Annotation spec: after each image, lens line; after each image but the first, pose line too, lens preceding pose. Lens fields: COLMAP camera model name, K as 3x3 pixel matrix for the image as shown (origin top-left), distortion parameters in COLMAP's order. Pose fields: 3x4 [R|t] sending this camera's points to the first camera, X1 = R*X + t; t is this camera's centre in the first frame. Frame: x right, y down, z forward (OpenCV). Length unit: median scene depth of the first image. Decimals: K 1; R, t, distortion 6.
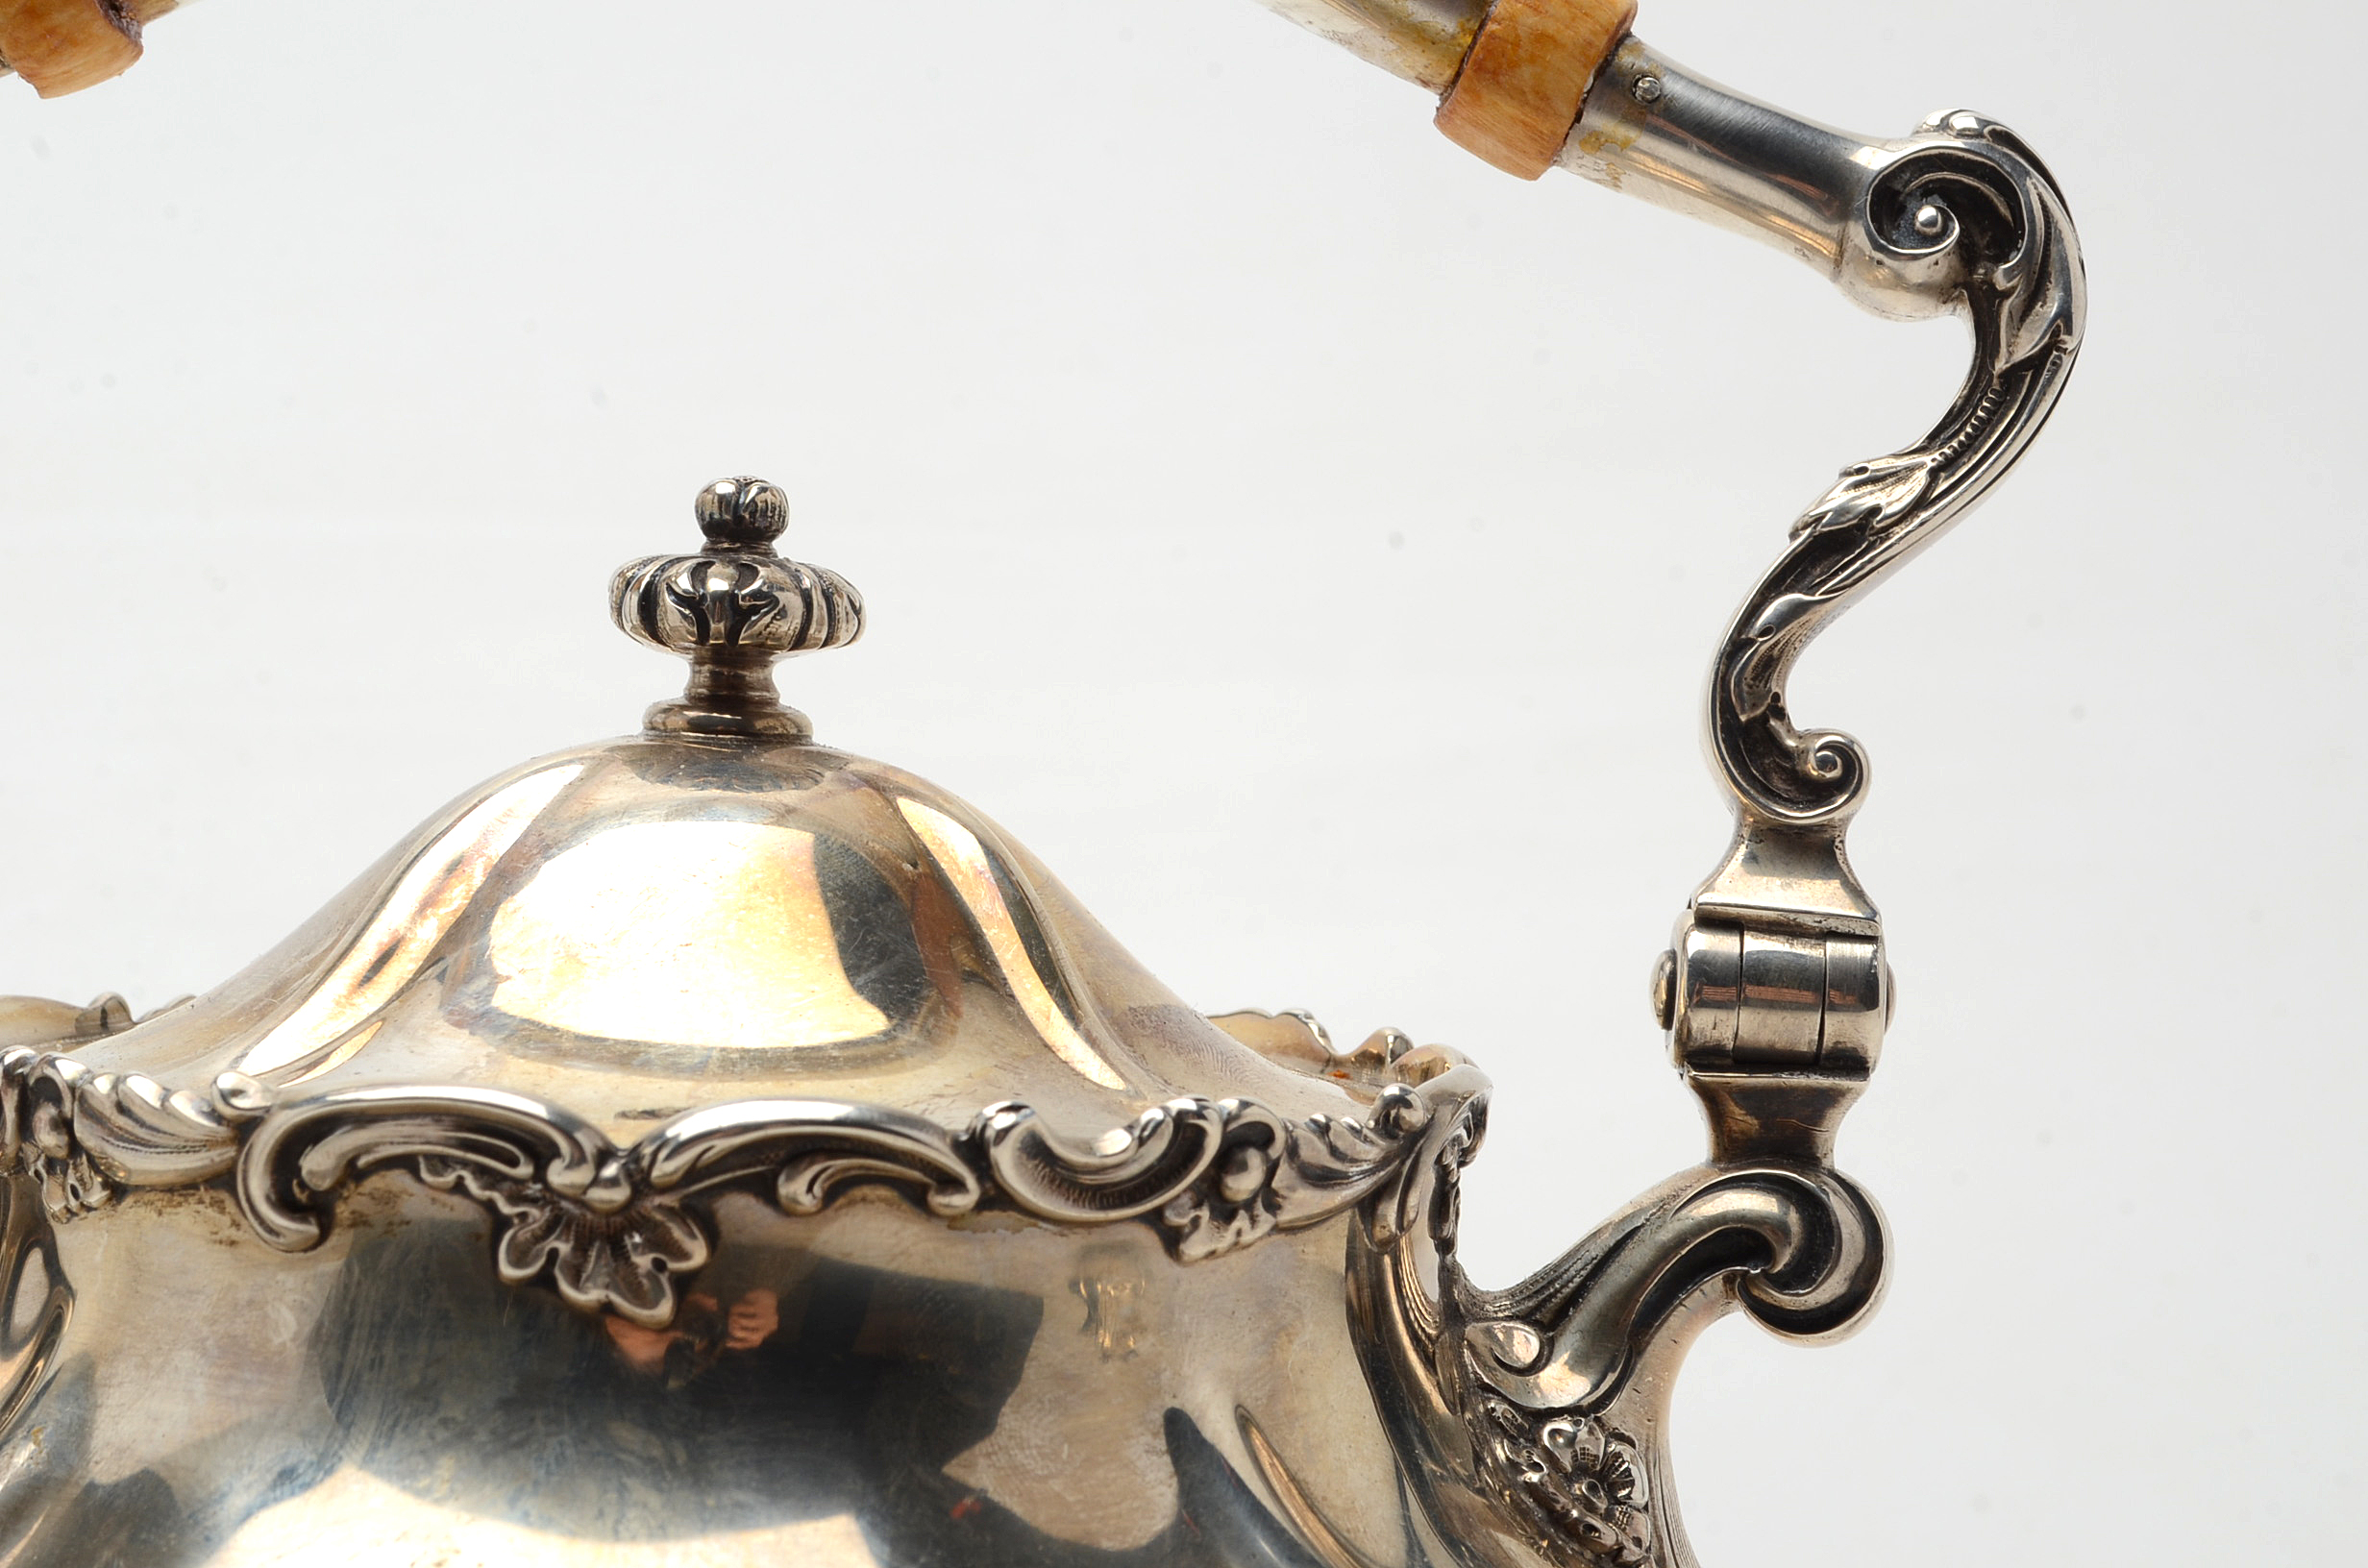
lens RADIAL K [[5237.0, 0, 1184.0], [0, 5237.0, 784.0], [0, 0, 1]] dist [0.051572, -0.207813]
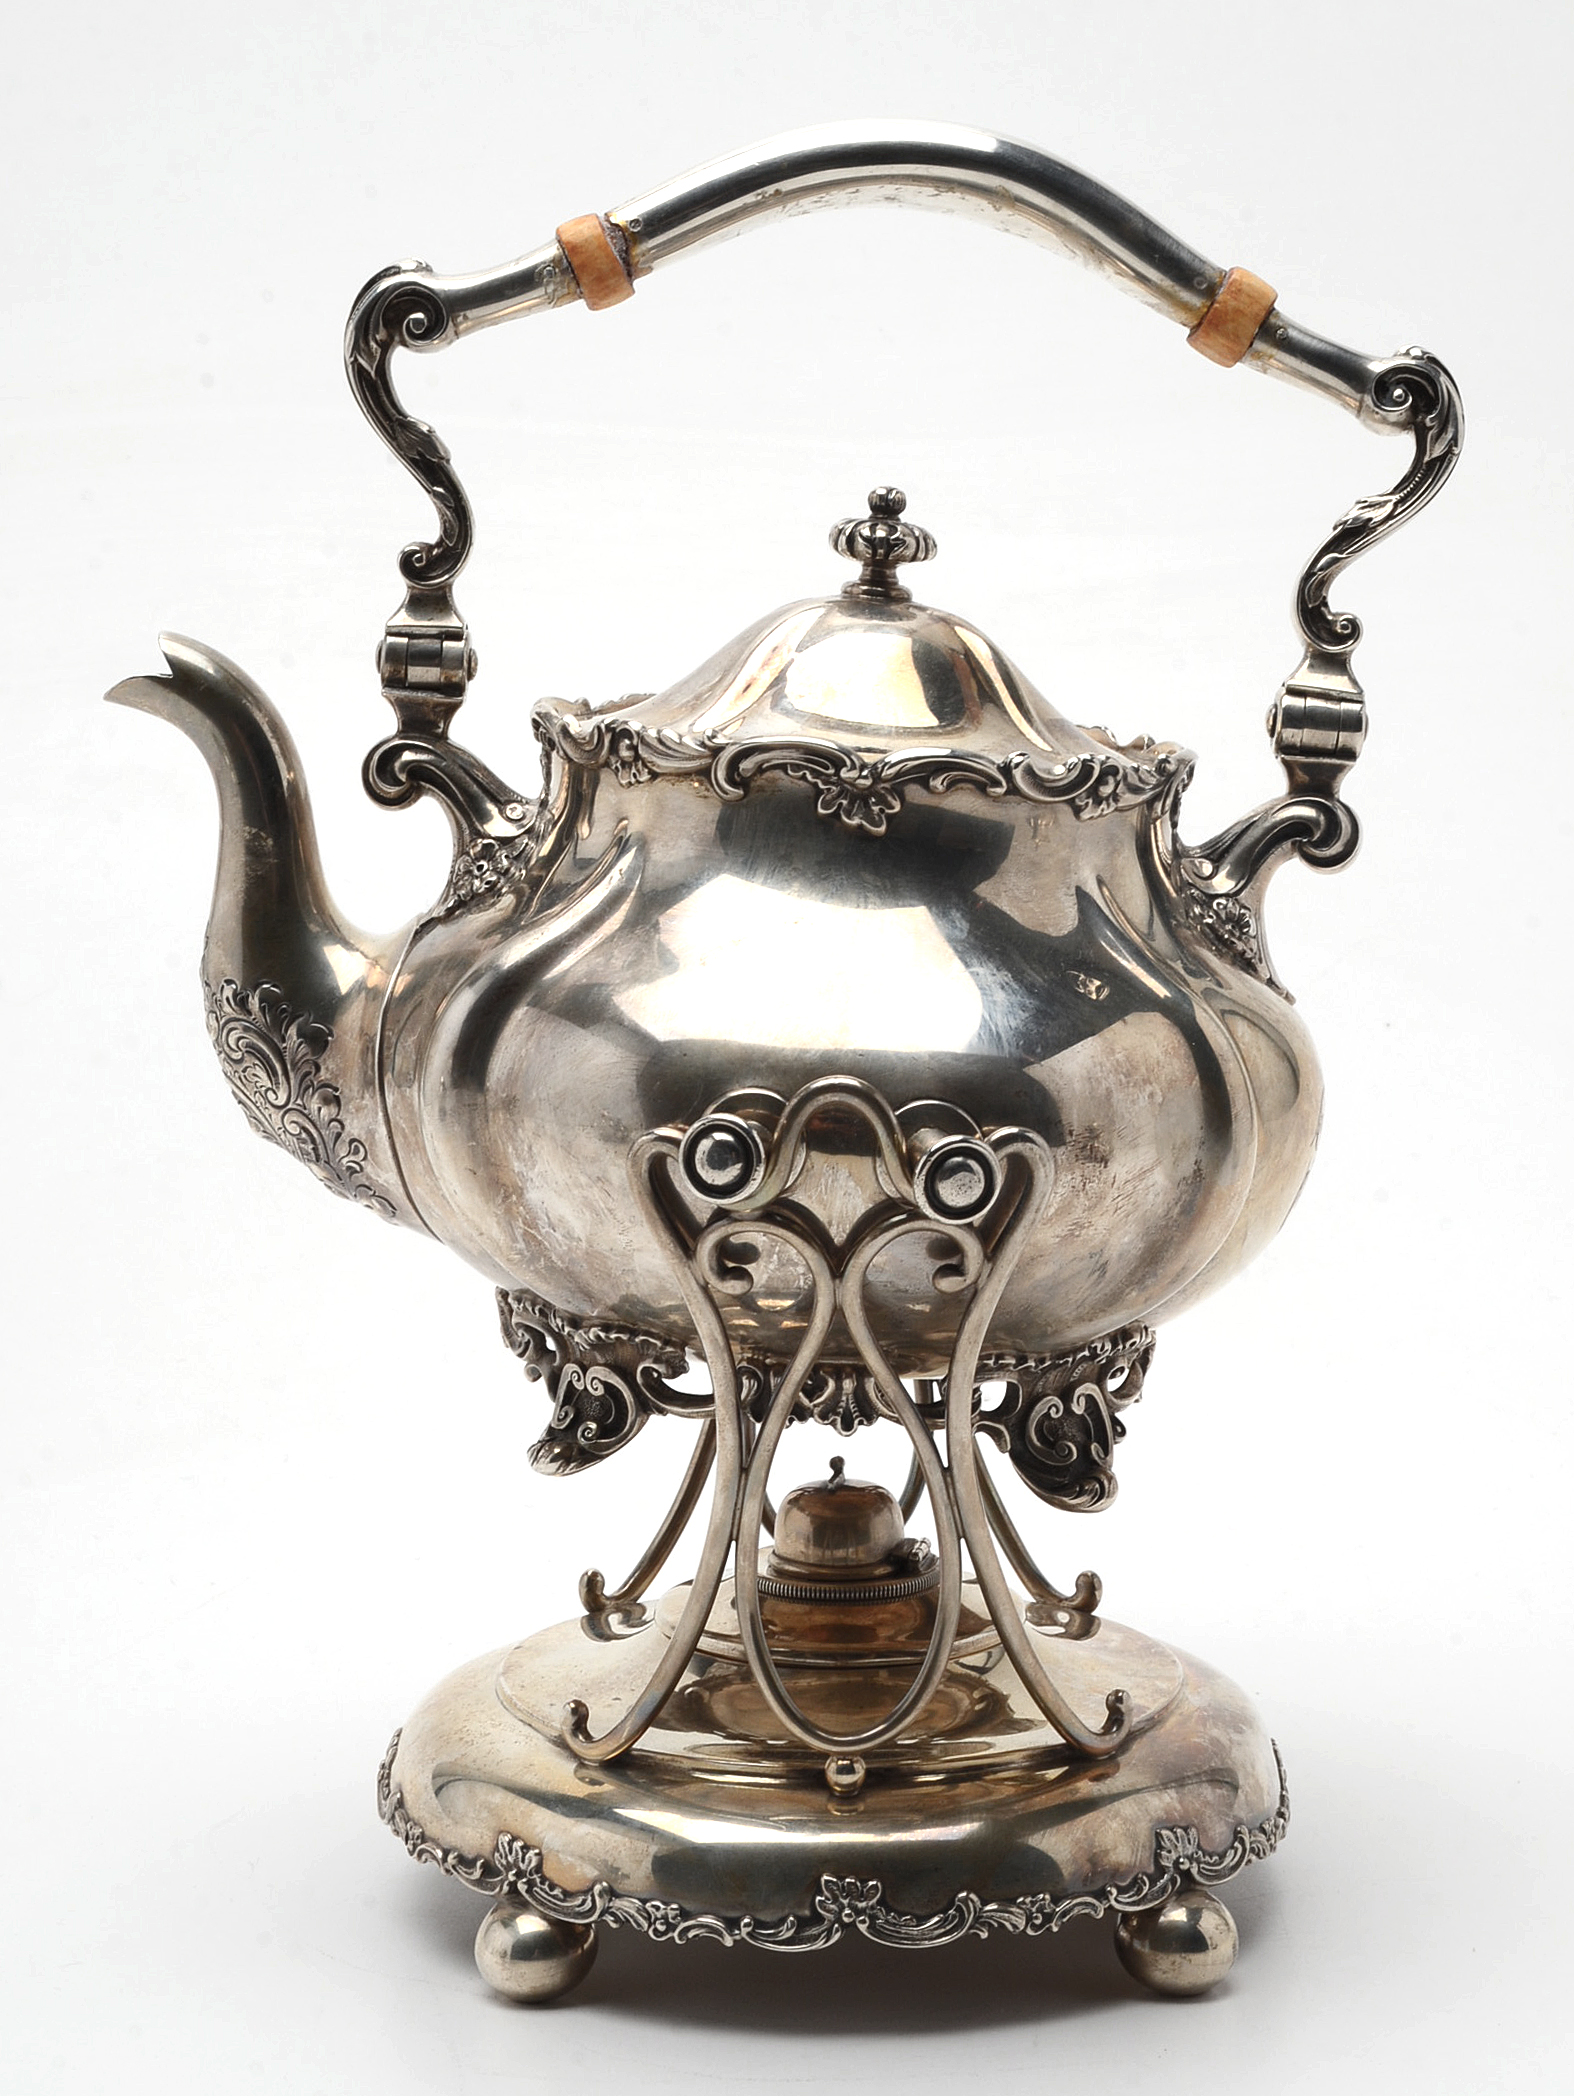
lens RADIAL K [[4526.9, 0, 786.5], [0, 4526.9, 889.3], [0, 0, 1]] dist [0.022165, -0.047380]
pose [[0.999171, 0.036971, 0.017041, -0.161609], [-0.038065, 0.996884, 0.069095, -0.017806], [-0.014433, -0.069686, 0.997465, -1.055672]]
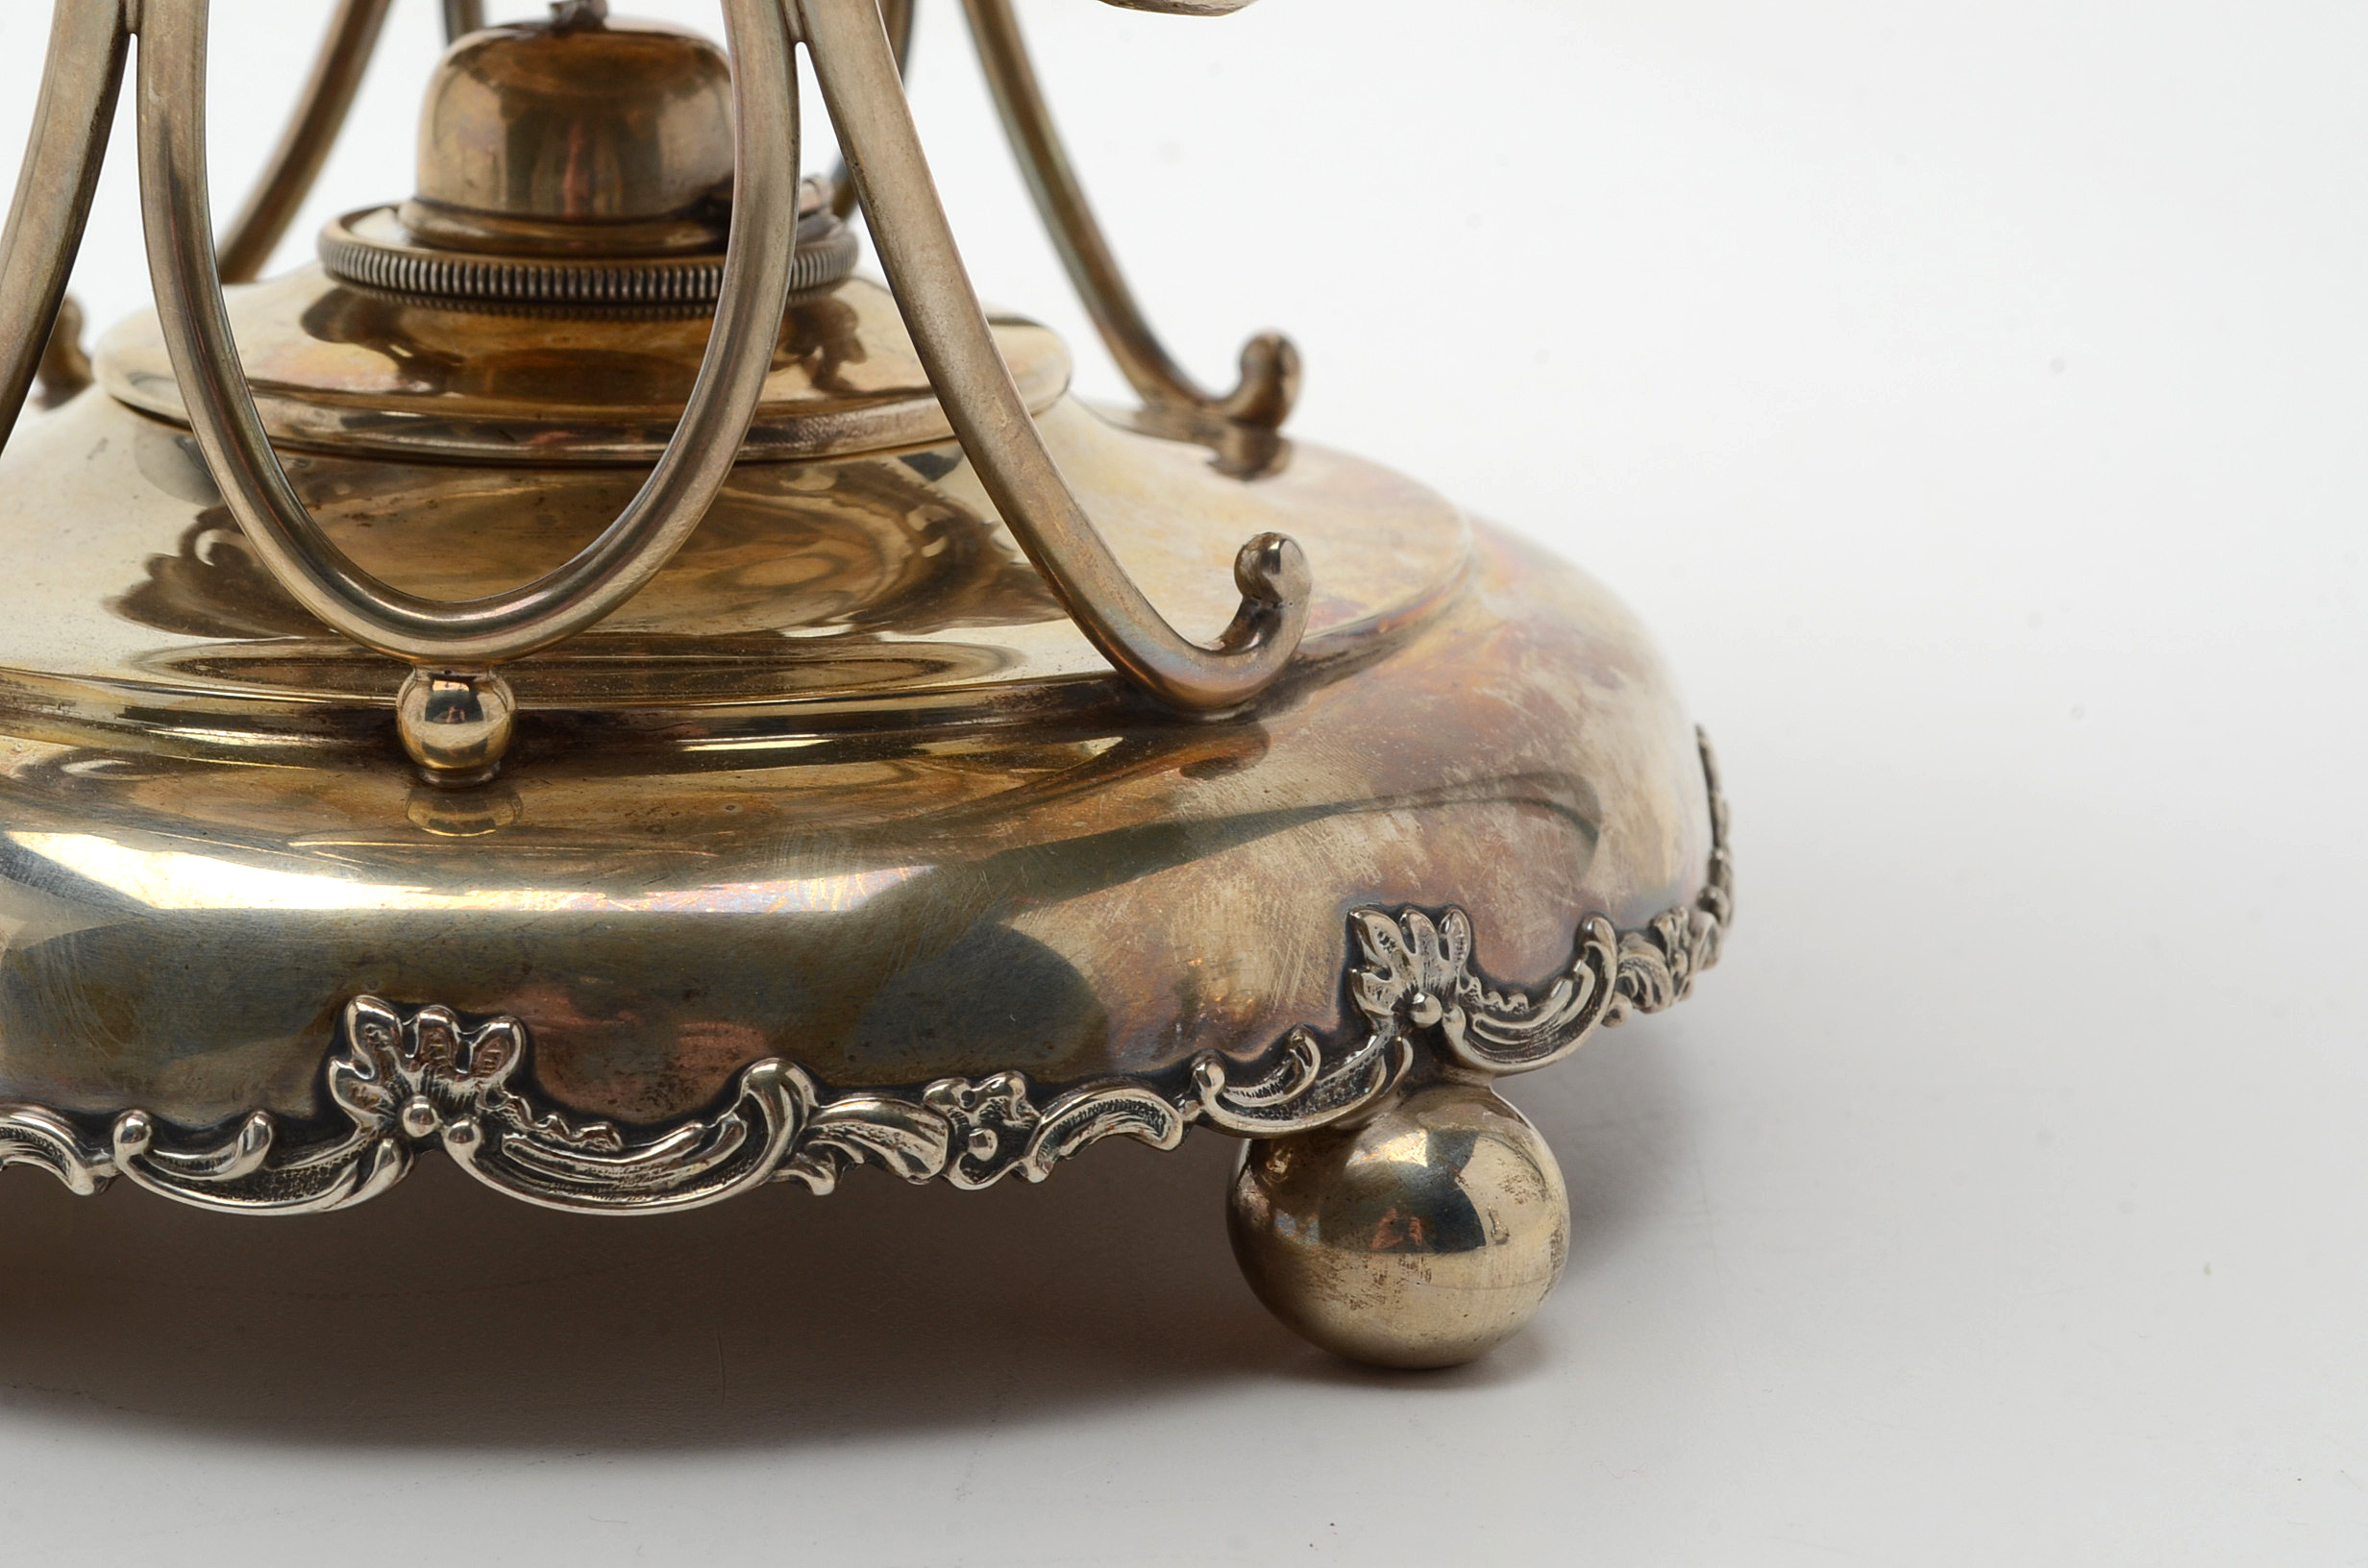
lens RADIAL K [[5237.0, 0, 1184.0], [0, 5237.0, 784.0], [0, 0, 1]] dist [0.051572, -0.207813]
pose [[0.997657, 0.065268, 0.020526, 0.005528], [-0.068156, 0.974346, 0.214486, 0.331634], [-0.006000, -0.215382, 0.976511, 0.102636]]
